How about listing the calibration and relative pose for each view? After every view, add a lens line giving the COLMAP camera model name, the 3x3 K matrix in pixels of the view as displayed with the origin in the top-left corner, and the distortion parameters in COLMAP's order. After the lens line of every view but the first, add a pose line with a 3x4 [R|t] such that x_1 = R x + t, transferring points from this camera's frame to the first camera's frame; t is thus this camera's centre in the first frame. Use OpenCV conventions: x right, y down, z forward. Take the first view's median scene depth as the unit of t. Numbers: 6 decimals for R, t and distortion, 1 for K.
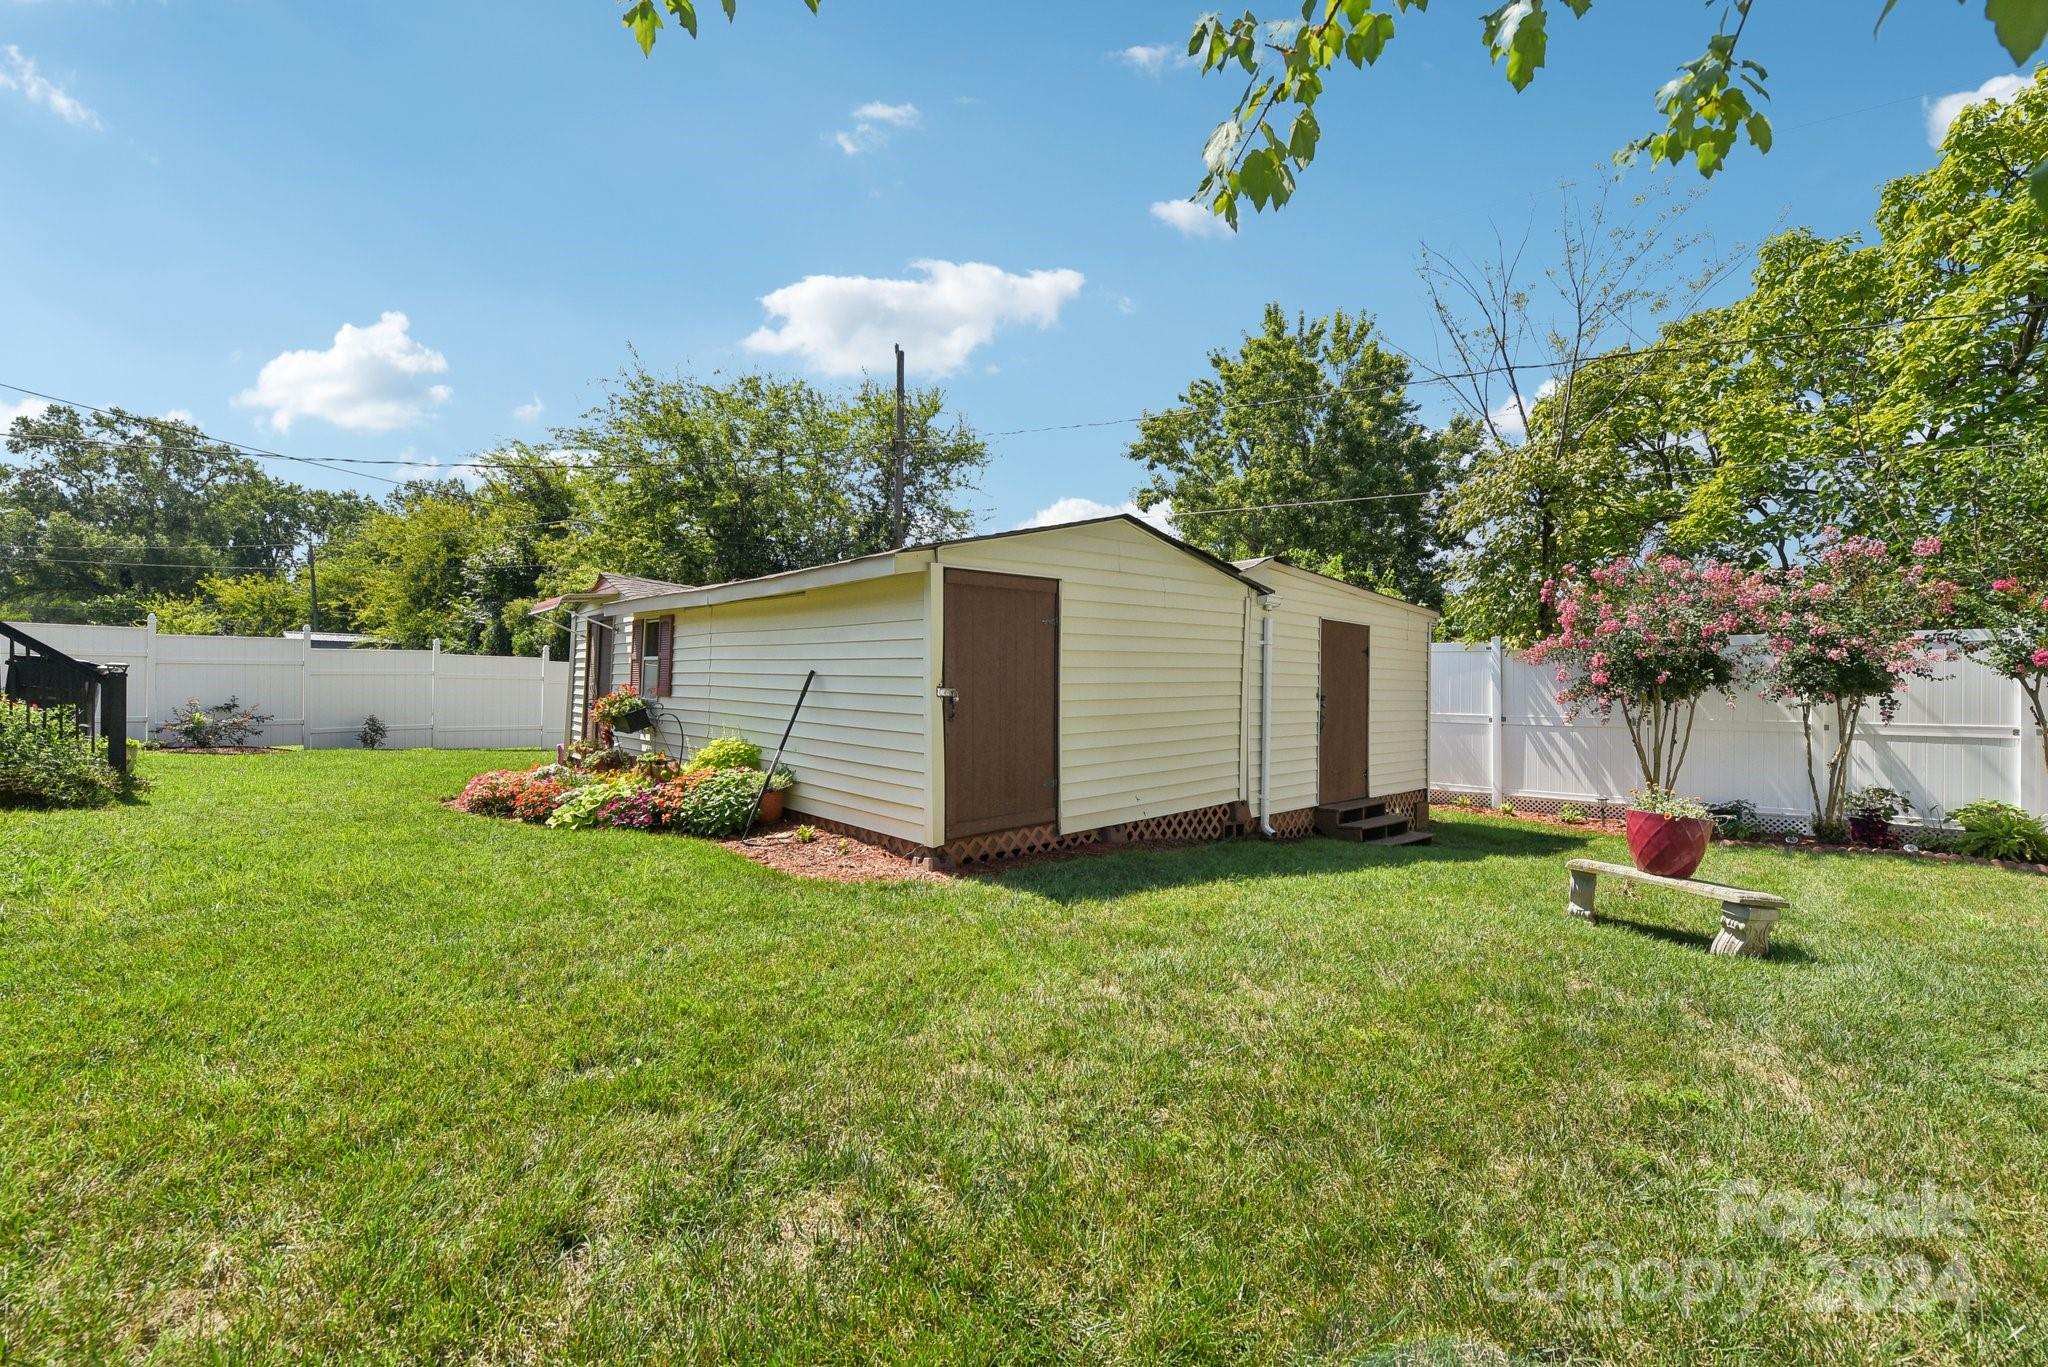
lens RADIAL K [[837.3, 0, 1035.1], [0, 837.3, 679.0], [0, 0, 1]] dist [-0.001759, -0.005782]
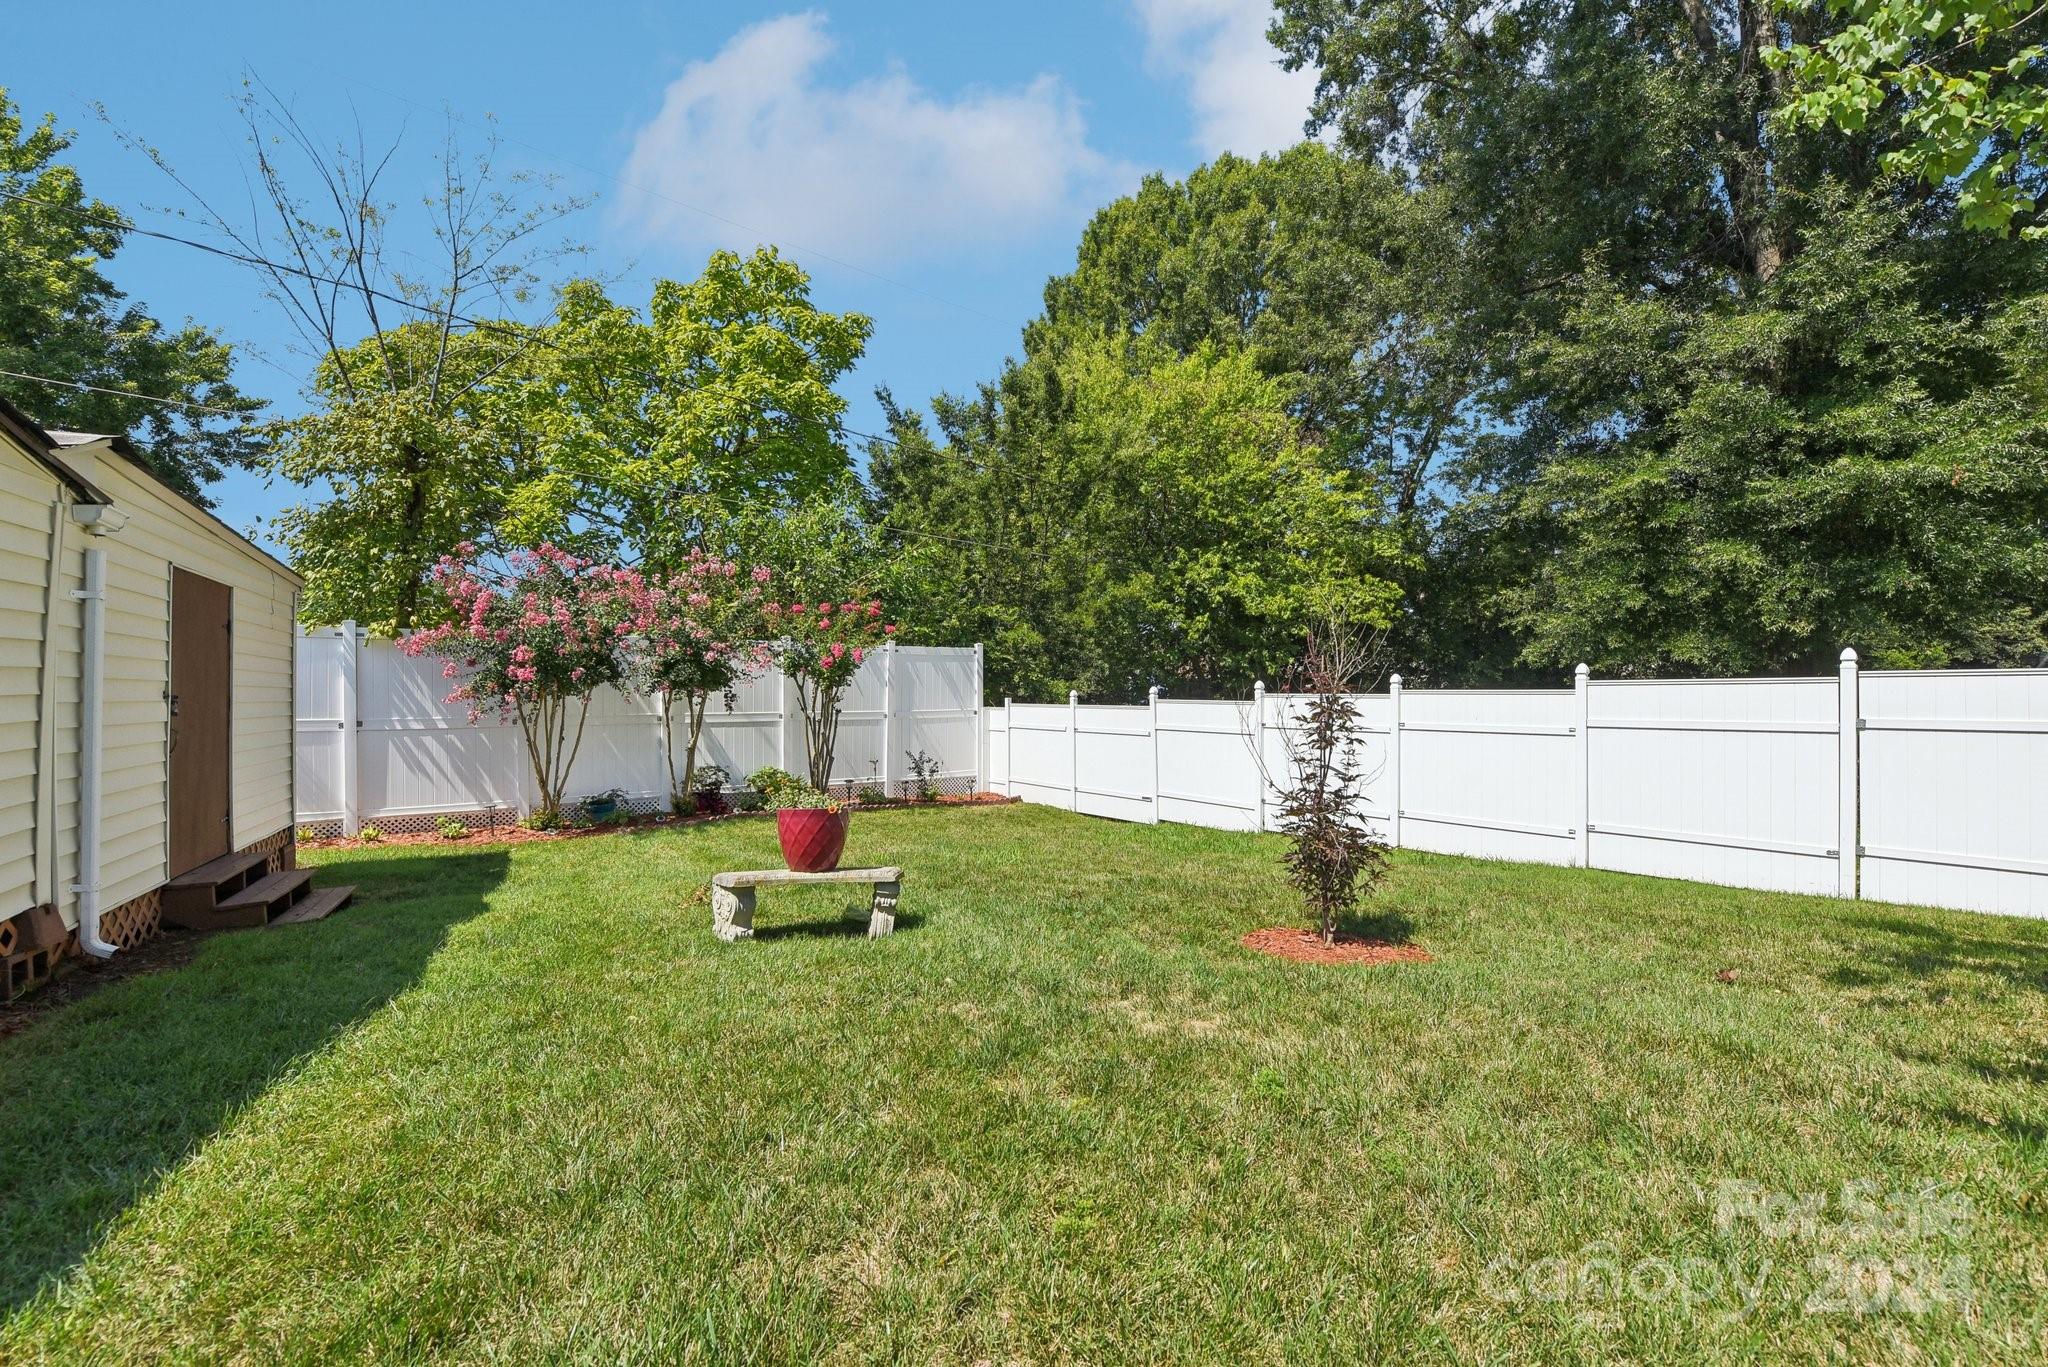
lens RADIAL K [[837.3, 0, 1035.1], [0, 837.3, 679.0], [0, 0, 1]] dist [-0.001759, -0.005782]
pose [[0.262255, 0.006073, 0.964979, -0.048906], [-0.006126, 0.999971, -0.004628, 0.005636], [-0.964979, -0.004697, 0.262285, 0.195741]]
